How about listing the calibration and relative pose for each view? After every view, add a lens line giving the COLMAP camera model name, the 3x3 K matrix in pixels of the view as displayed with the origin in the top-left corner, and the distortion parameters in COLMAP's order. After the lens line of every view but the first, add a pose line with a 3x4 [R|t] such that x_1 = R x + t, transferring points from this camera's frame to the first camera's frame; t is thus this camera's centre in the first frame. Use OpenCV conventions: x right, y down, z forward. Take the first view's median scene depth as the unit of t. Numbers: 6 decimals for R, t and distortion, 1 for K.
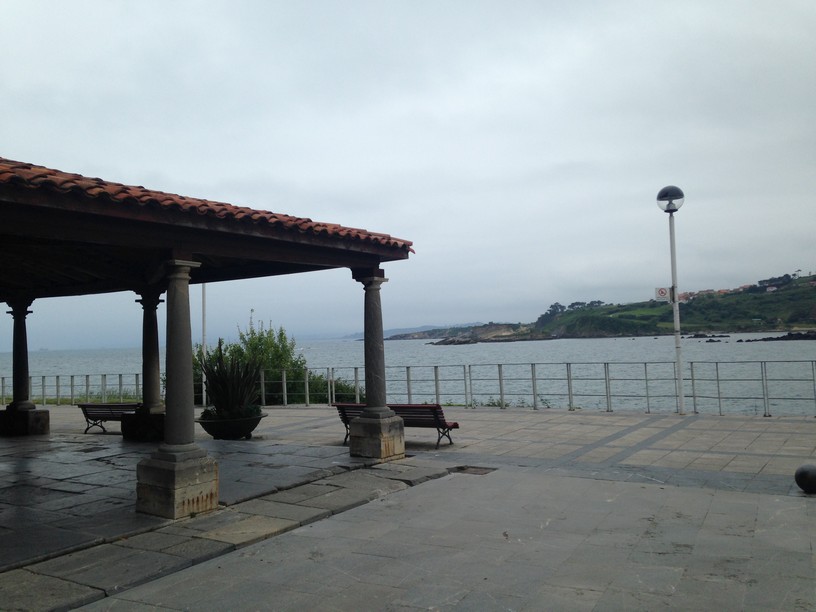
lens RADIAL K [[731.0, 0, 394.3], [0, 731.0, 320.0], [0, 0, 1]] dist [0.154480, -0.161517]
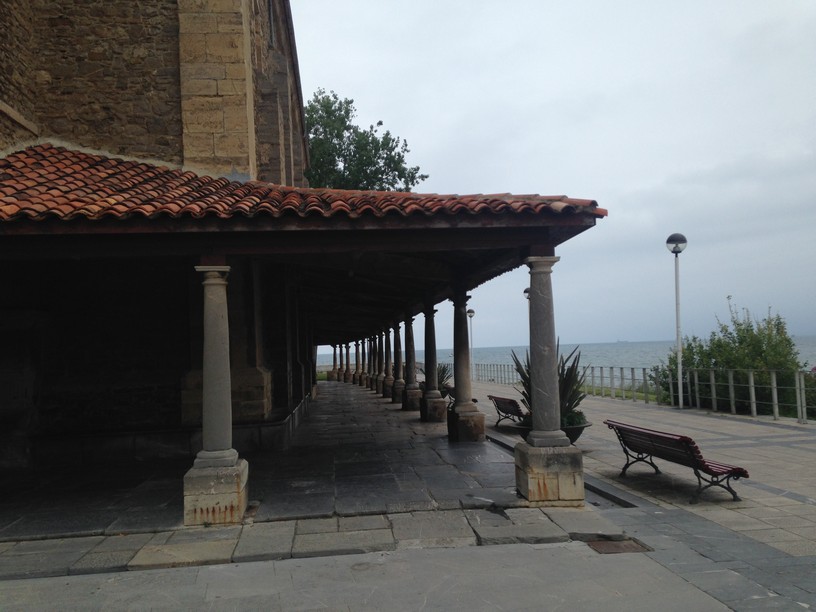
lens RADIAL K [[731.0, 0, 401.7], [0, 731.0, 303.1], [0, 0, 1]] dist [0.154480, -0.161517]
pose [[0.631378, -0.038044, -0.774541, 0.354202], [0.034505, 0.999185, -0.020951, -0.000080], [0.774707, -0.013498, 0.632176, 0.311788]]
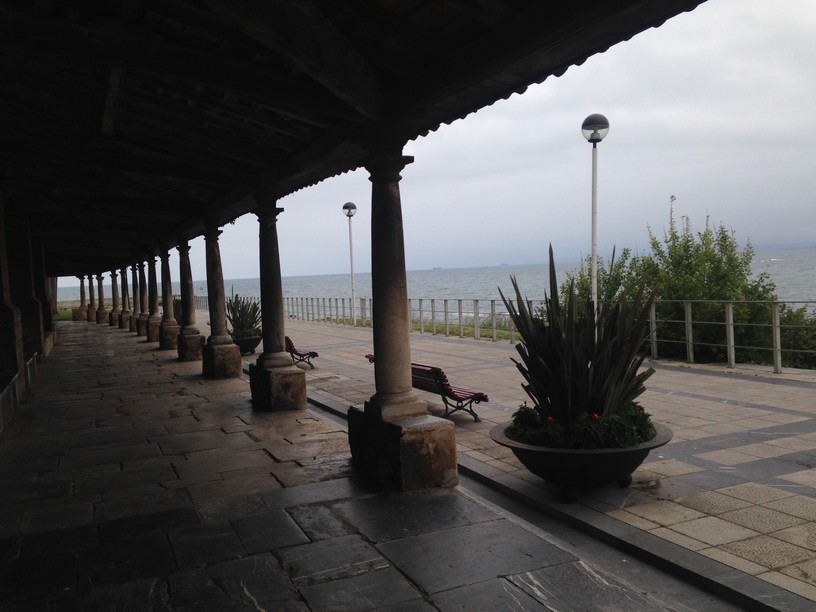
lens RADIAL K [[731.0, 0, 416.4], [0, 731.0, 300.5], [0, 0, 1]] dist [0.154480, -0.161517]
pose [[0.847747, 0.017729, -0.530105, -0.078395], [0.030020, 0.996235, 0.081326, 0.020859], [0.529551, -0.084857, 0.844023, 0.605562]]
